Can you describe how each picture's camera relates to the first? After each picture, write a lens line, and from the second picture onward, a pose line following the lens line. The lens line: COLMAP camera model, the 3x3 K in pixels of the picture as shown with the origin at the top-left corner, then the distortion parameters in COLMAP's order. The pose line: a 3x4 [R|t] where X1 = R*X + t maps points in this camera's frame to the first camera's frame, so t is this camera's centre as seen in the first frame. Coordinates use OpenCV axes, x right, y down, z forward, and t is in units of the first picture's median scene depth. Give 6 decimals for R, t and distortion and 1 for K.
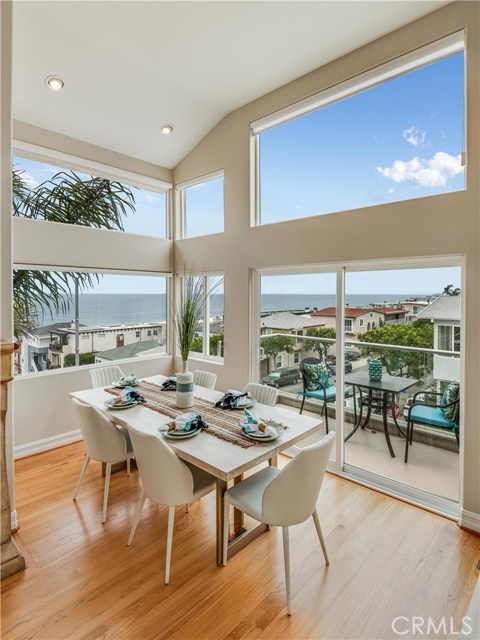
lens RADIAL K [[347.7, 0, 246.5], [0, 347.7, 292.7], [0, 0, 1]] dist [0.017706, 0.001597]
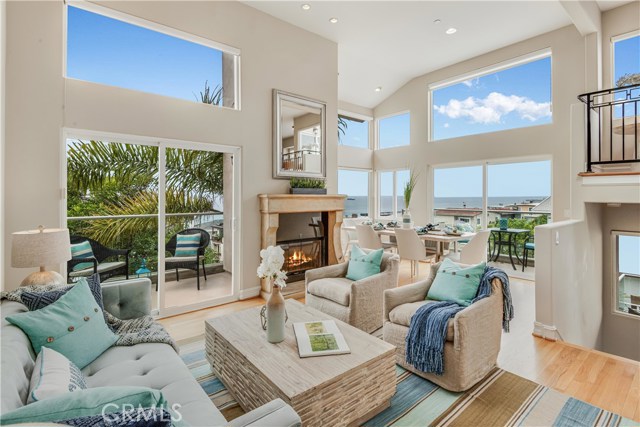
lens RADIAL K [[313.9, 0, 318.7], [0, 313.9, 193.2], [0, 0, 1]] dist [0.001082, -0.000788]
pose [[0.989509, -0.002702, -0.144449, -0.299465], [0.001034, 0.999932, -0.011617, 0.089416], [0.144471, 0.011346, 0.989444, -0.645606]]
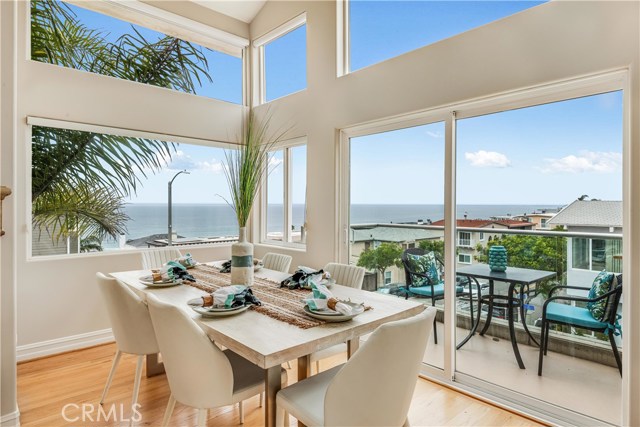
lens RADIAL K [[372.8, 0, 327.6], [0, 372.8, 201.2], [0, 0, 1]] dist [0.019641, -0.005159]
pose [[0.997412, 0.000529, -0.071897, 0.049365], [-0.001378, 0.999930, -0.011764, 0.103943], [0.071886, 0.011832, 0.997343, 0.134521]]
